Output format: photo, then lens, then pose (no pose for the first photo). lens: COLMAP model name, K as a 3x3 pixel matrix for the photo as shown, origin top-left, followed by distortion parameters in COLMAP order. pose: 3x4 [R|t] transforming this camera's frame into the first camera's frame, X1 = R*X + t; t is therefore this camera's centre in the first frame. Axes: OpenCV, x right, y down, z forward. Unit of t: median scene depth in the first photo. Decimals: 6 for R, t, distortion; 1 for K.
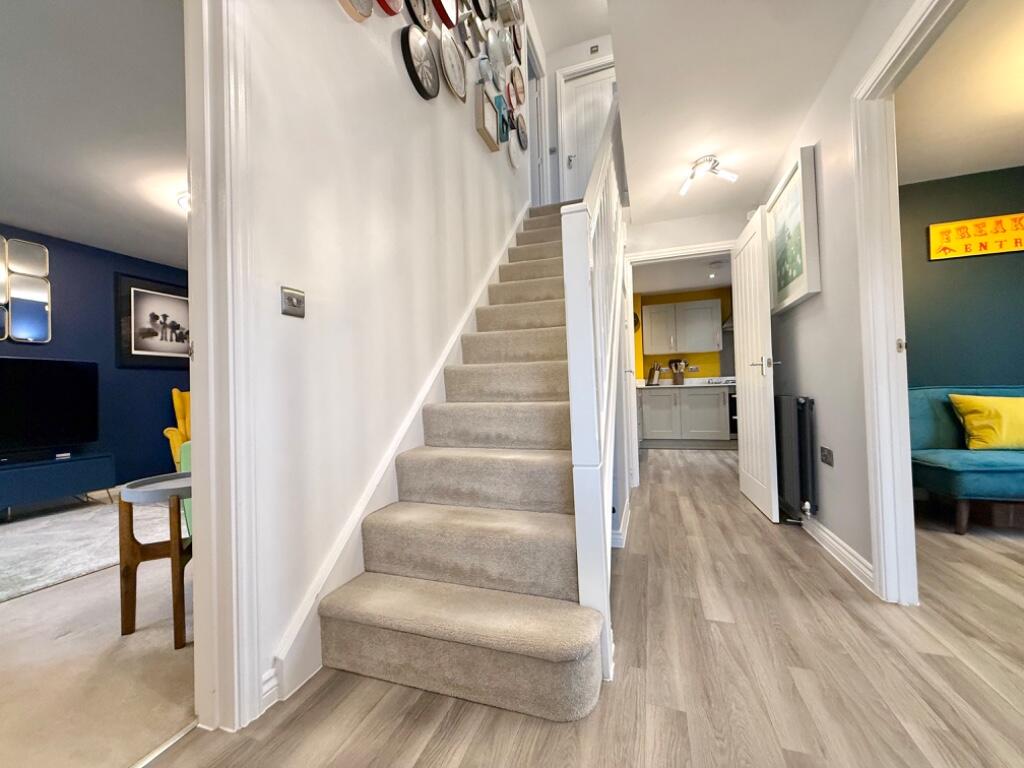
lens RADIAL K [[407.2, 0, 512.3], [0, 407.2, 382.6], [0, 0, 1]] dist [-0.002577, -0.000167]
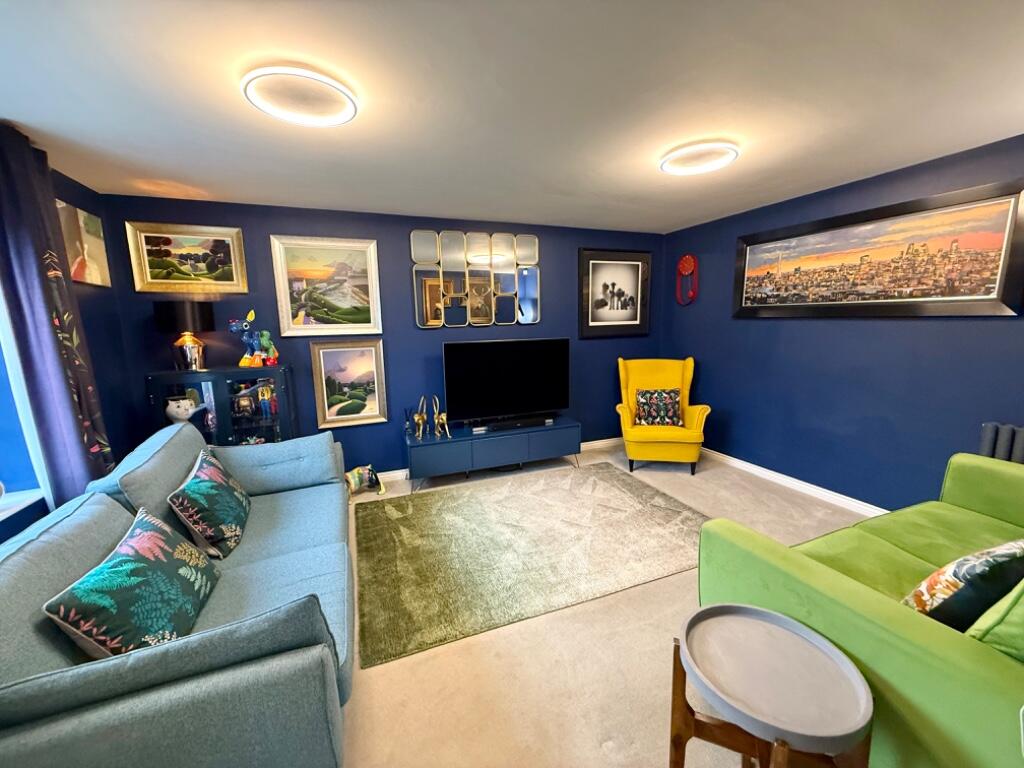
lens RADIAL K [[407.2, 0, 508.0], [0, 407.2, 384.6], [0, 0, 1]] dist [-0.002577, -0.000167]
pose [[0.651992, 0.137339, -0.745684, -0.249724], [0.020221, 0.979959, 0.198168, -0.129614], [0.757957, -0.144283, 0.636148, 0.133799]]
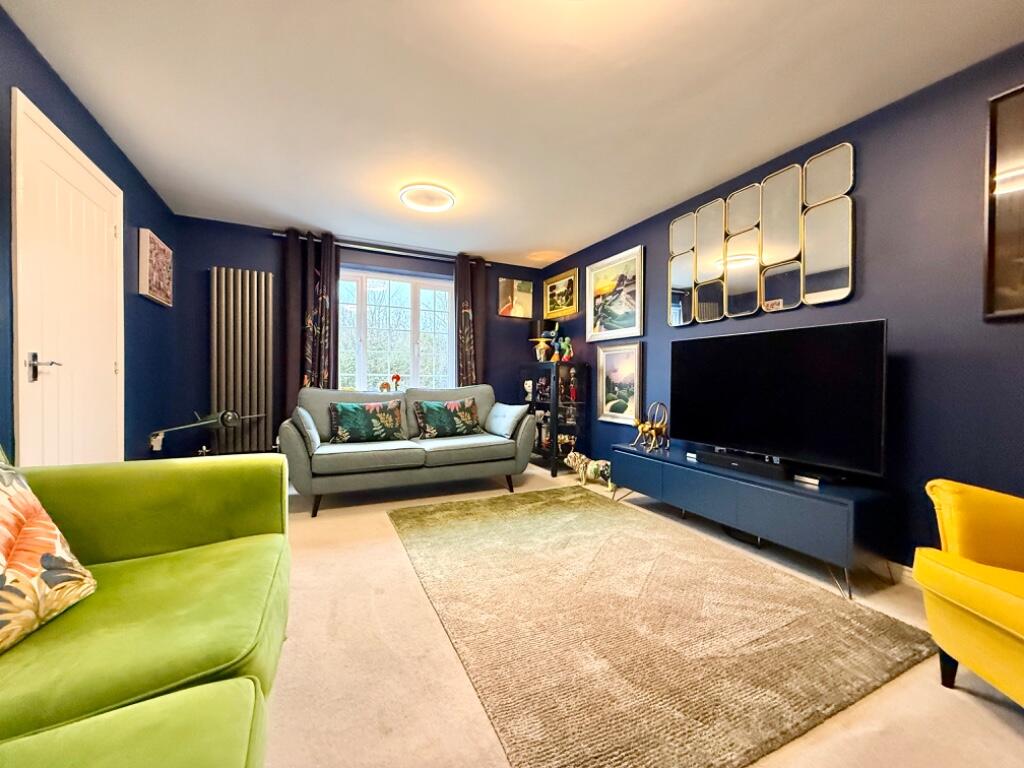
lens RADIAL K [[407.2, 0, 508.7], [0, 407.2, 384.1], [0, 0, 1]] dist [-0.002577, -0.000167]
pose [[-0.713359, 0.035501, -0.699899, -0.278332], [0.032849, 0.999312, 0.017207, 0.004710], [0.700028, -0.010717, -0.714035, 0.893540]]
